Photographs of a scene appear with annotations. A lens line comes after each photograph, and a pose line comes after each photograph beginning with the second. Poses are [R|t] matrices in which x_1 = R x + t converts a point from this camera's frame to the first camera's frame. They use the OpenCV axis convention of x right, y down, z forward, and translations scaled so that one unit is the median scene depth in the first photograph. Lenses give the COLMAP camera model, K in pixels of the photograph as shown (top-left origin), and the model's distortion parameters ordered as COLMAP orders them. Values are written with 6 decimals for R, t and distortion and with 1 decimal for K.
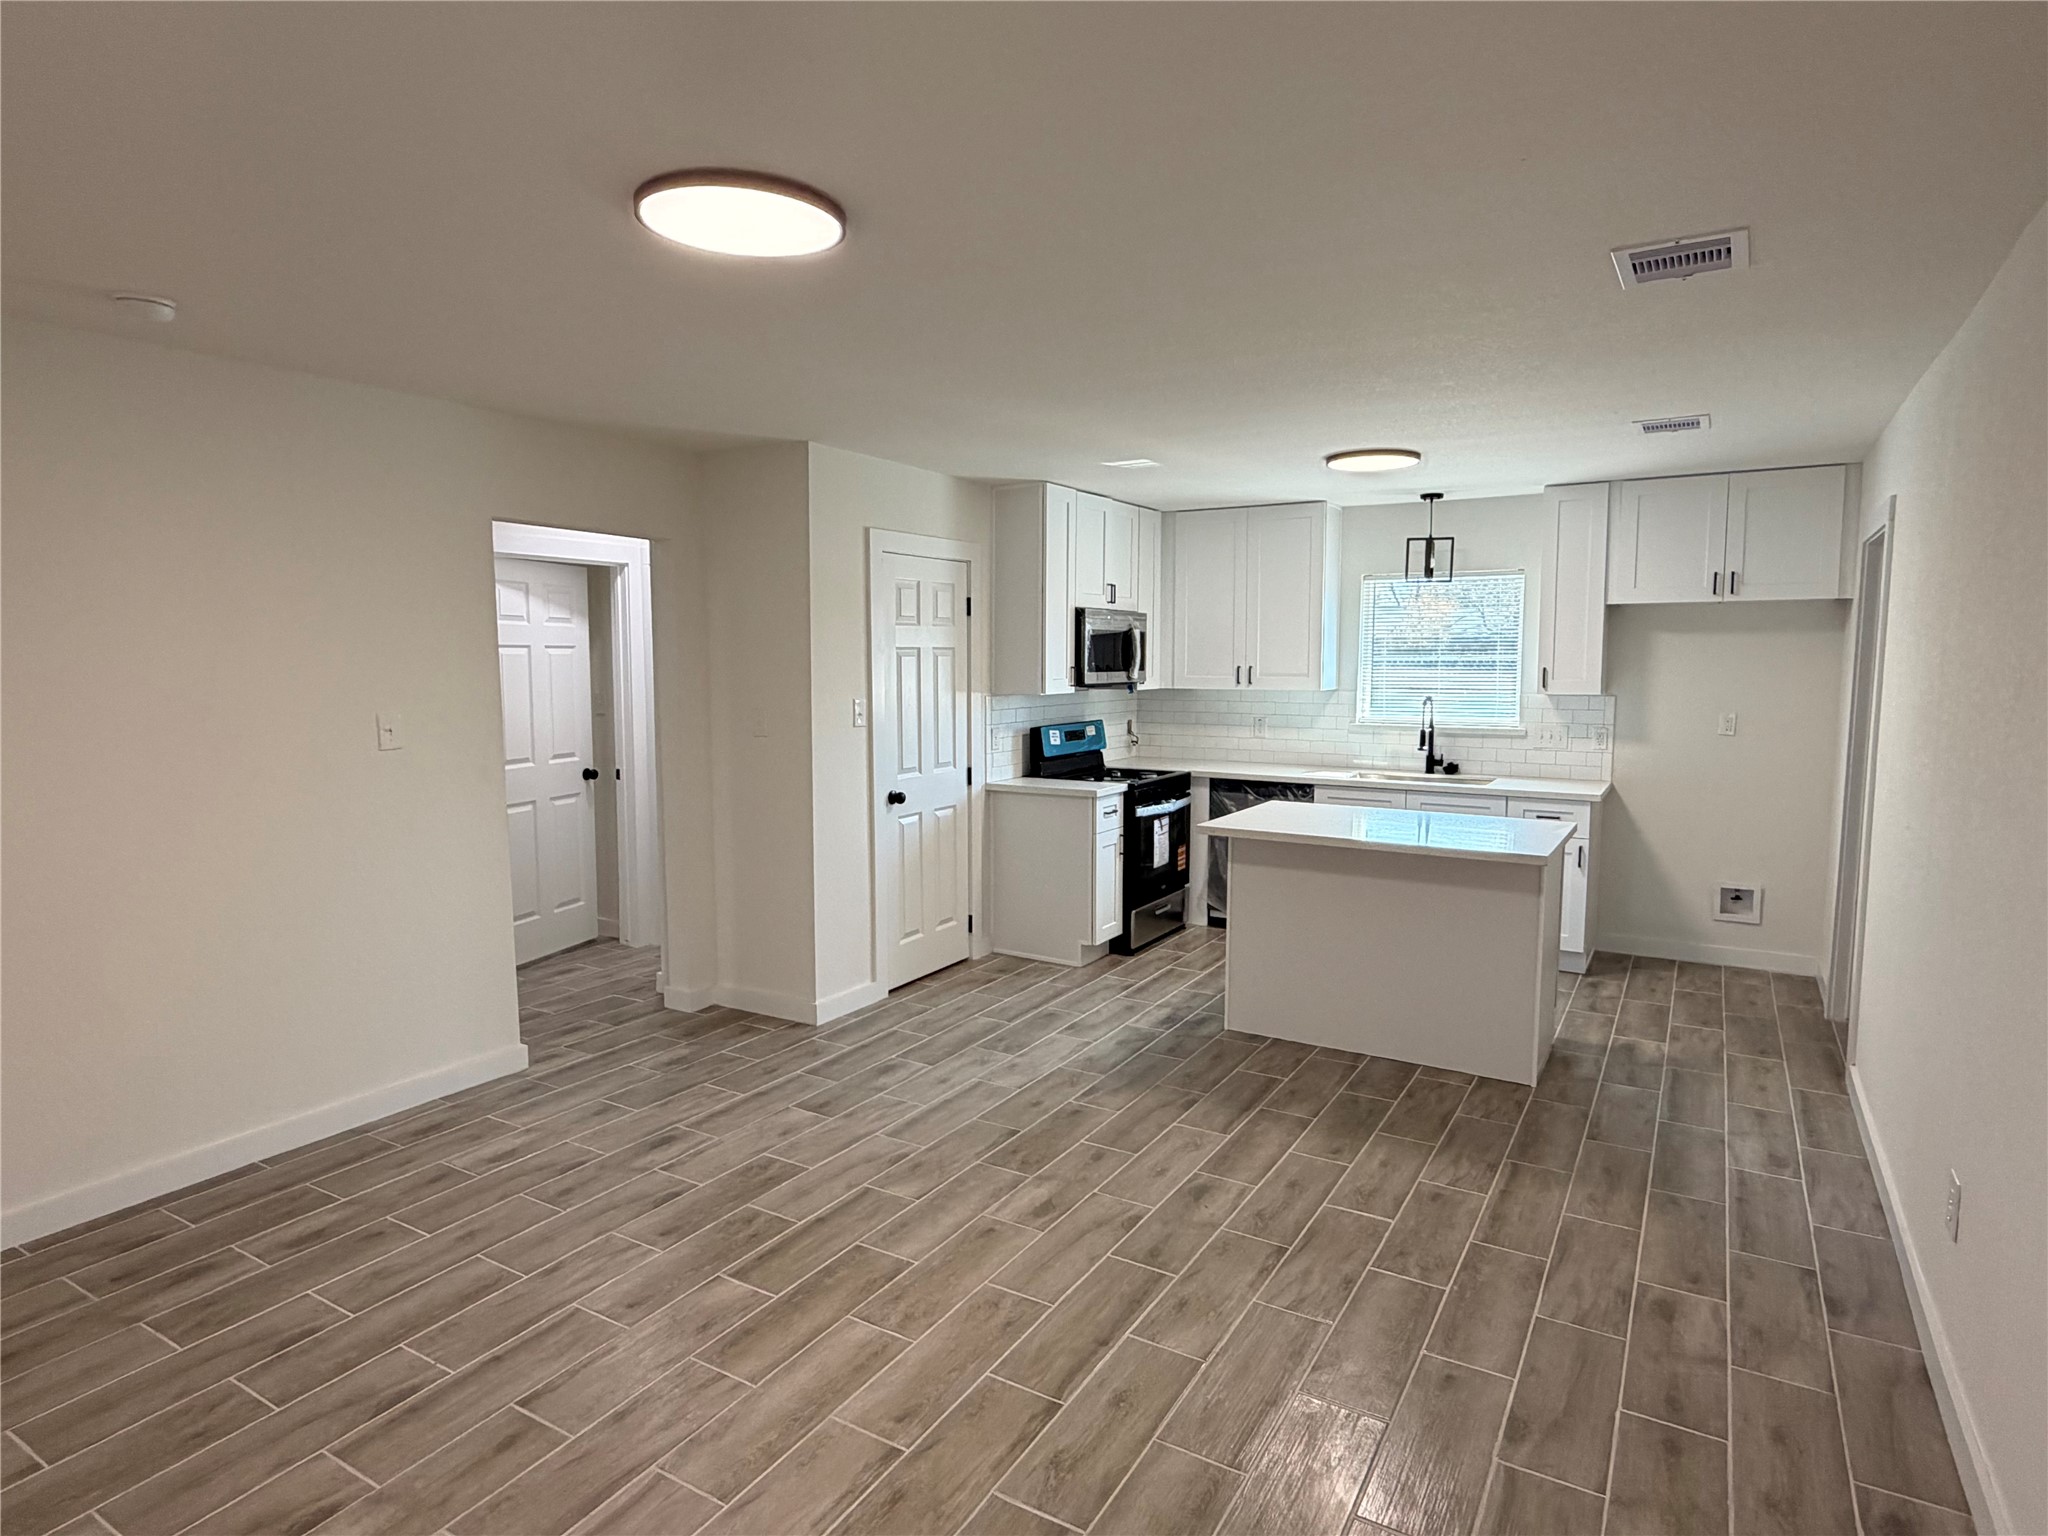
lens RADIAL K [[1128.6, 0, 1034.0], [0, 1128.6, 768.5], [0, 0, 1]] dist [0.006642, 0.001286]
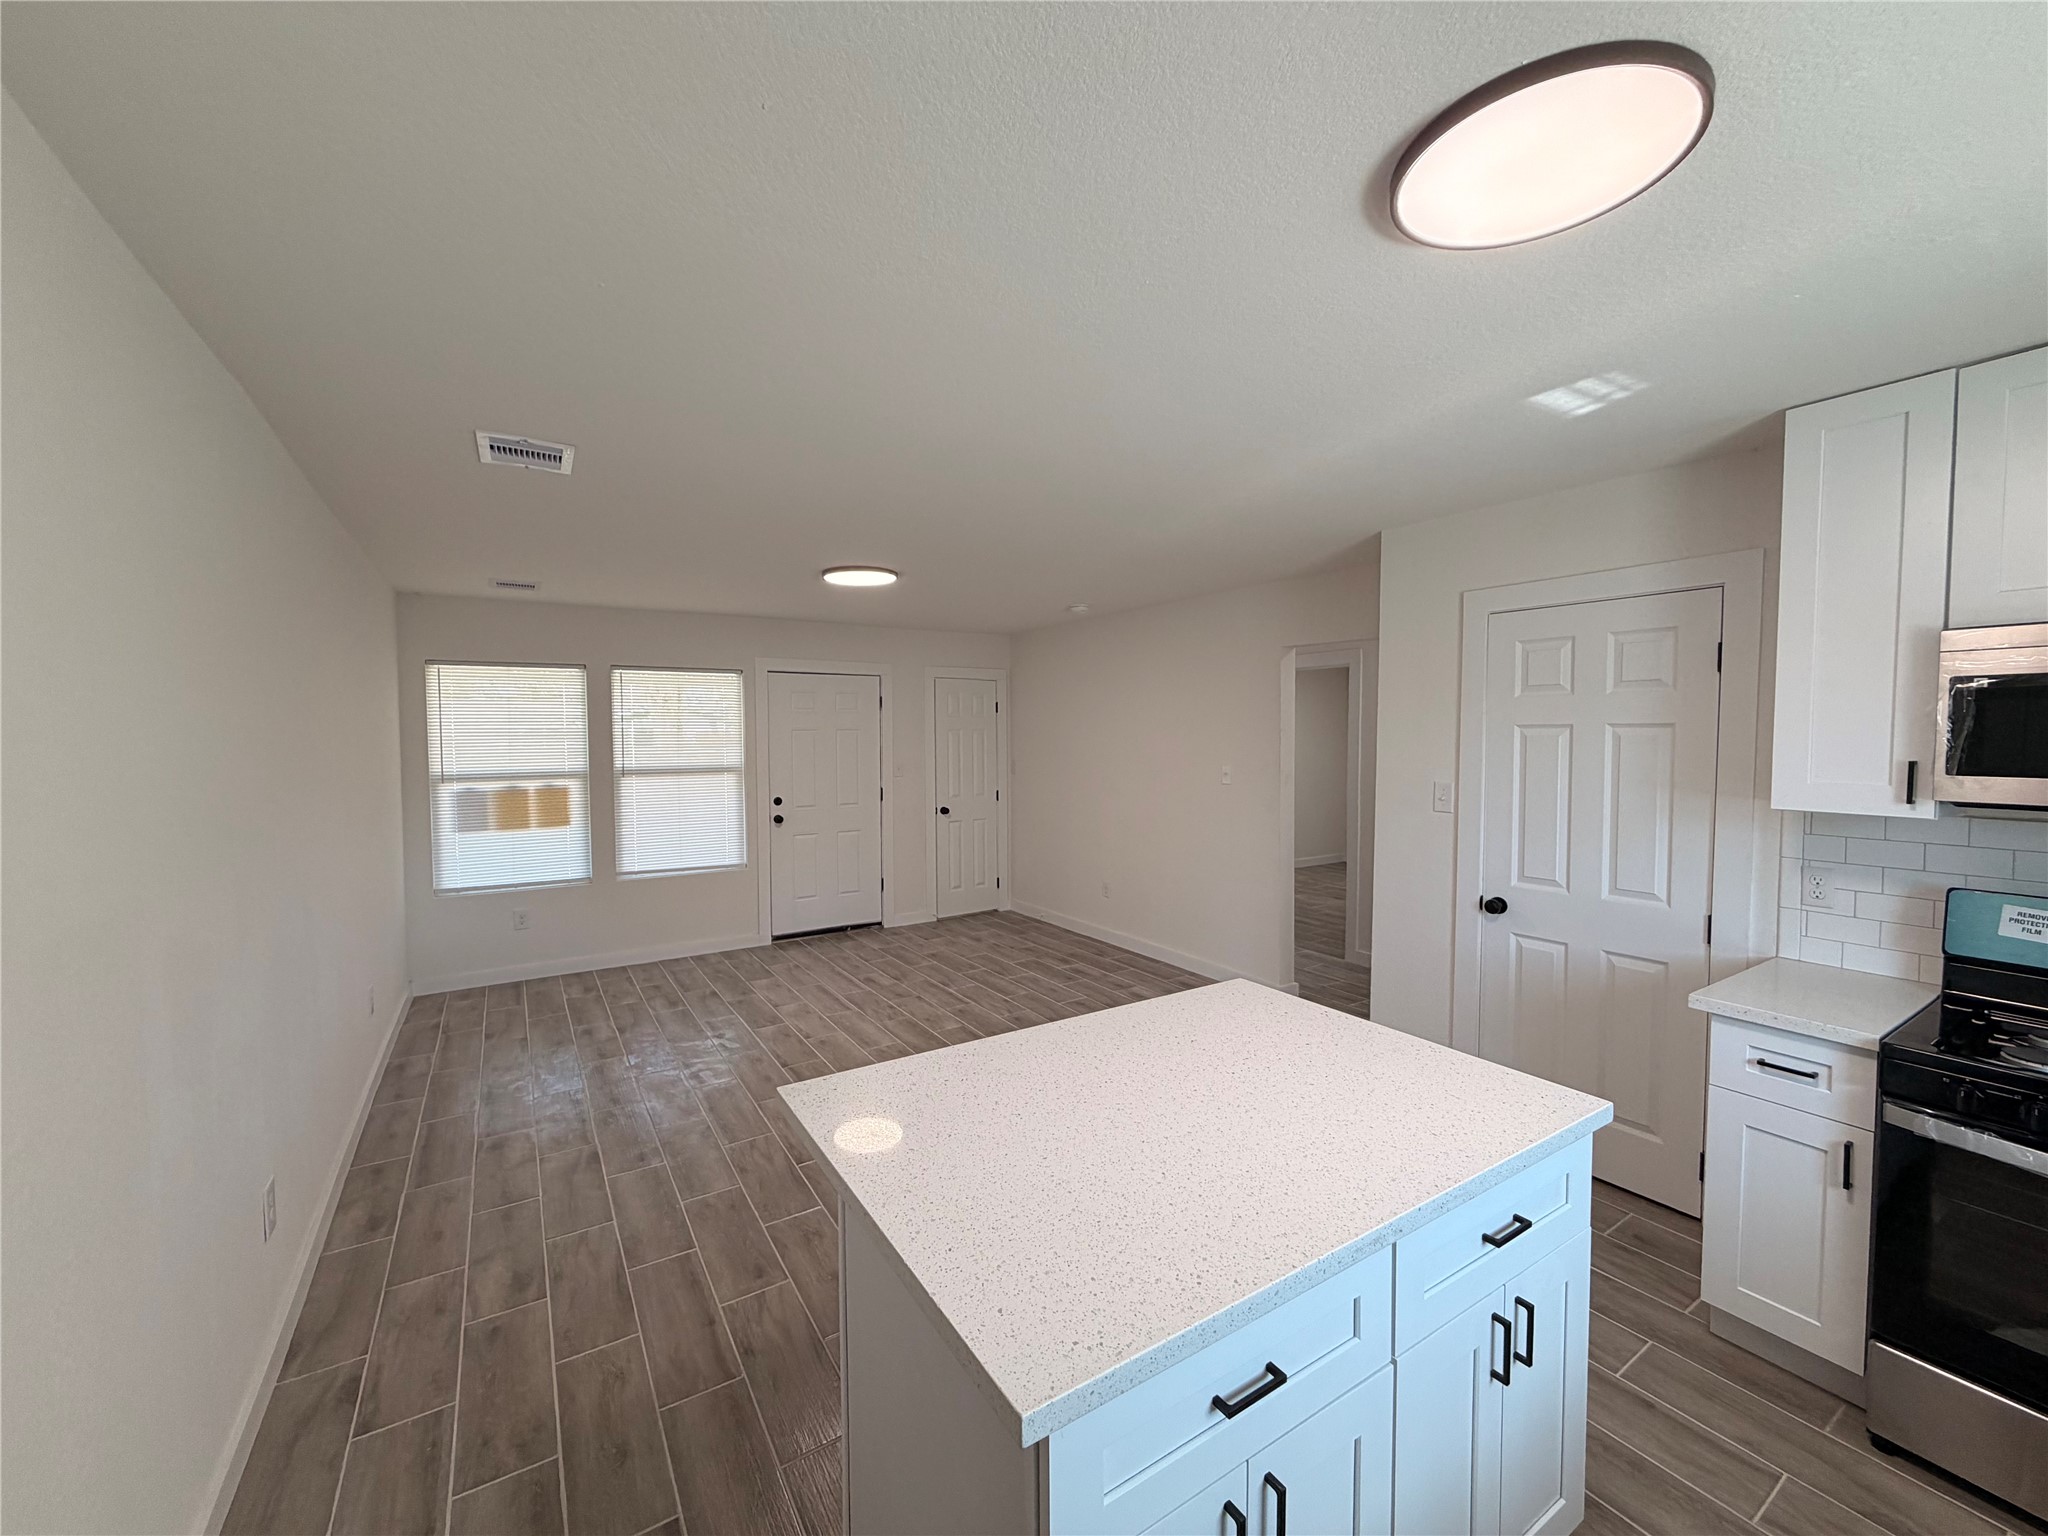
lens RADIAL K [[821.5, 0, 1037.1], [0, 821.5, 769.8], [0, 0, 1]] dist [0.016724, -0.000298]
pose [[-0.441592, 0.043694, -0.896152, 1.028324], [-0.082458, 0.992610, 0.089029, -0.181482], [0.893419, 0.113209, -0.434725, 1.720767]]
